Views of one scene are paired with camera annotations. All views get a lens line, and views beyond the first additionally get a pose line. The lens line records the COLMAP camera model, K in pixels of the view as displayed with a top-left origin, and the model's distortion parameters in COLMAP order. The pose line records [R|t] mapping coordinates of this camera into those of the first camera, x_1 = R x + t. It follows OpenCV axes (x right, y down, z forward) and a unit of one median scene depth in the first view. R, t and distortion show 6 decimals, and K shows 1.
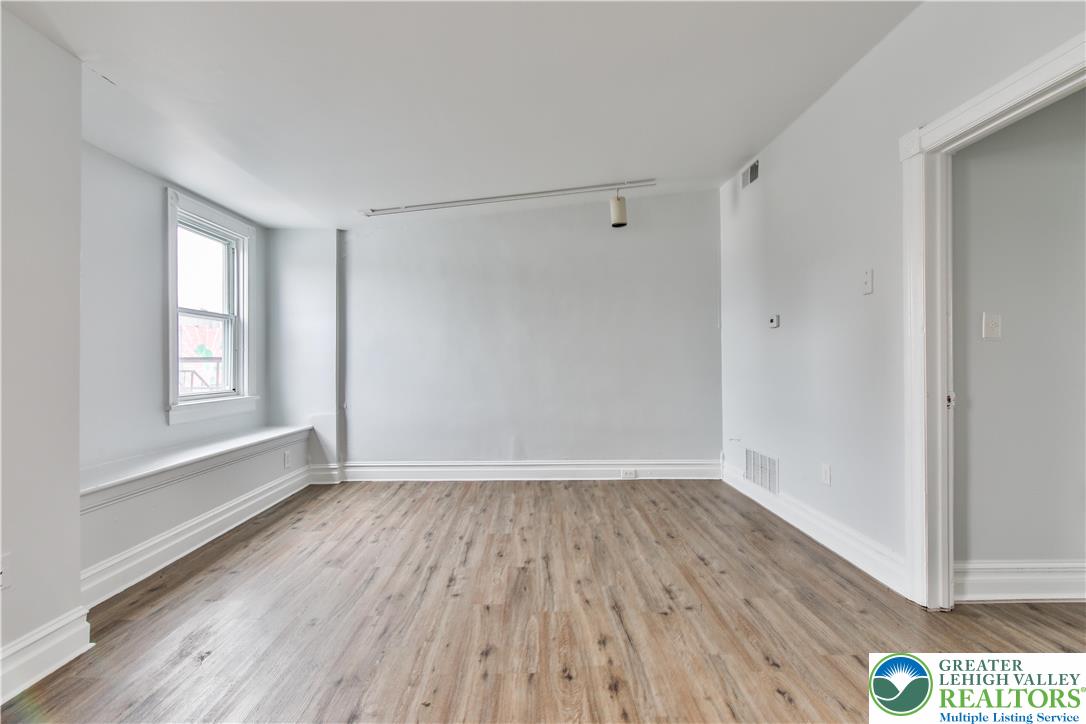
lens RADIAL K [[493.5, 0, 539.0], [0, 493.5, 367.8], [0, 0, 1]] dist [0.020803, -0.009379]
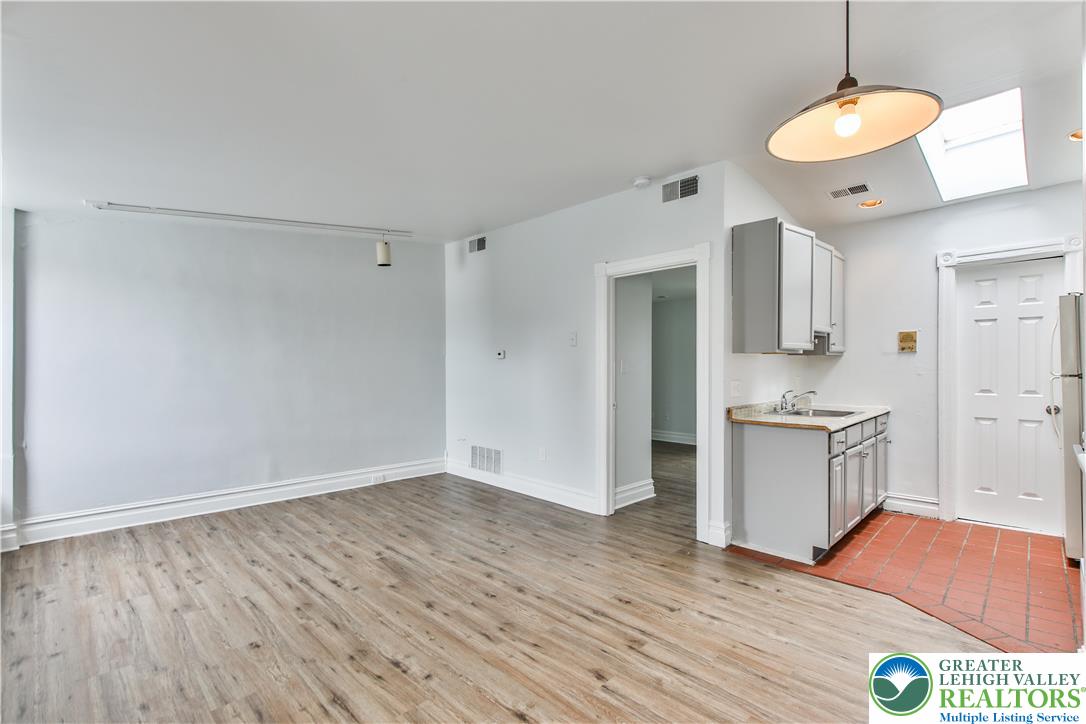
lens RADIAL K [[493.5, 0, 535.0], [0, 493.5, 369.1], [0, 0, 1]] dist [0.020803, -0.009379]
pose [[0.718756, 0.002338, 0.695258, -0.475057], [0.003083, 0.999974, -0.006550, -0.039527], [-0.695255, 0.006851, 0.718730, -0.107824]]
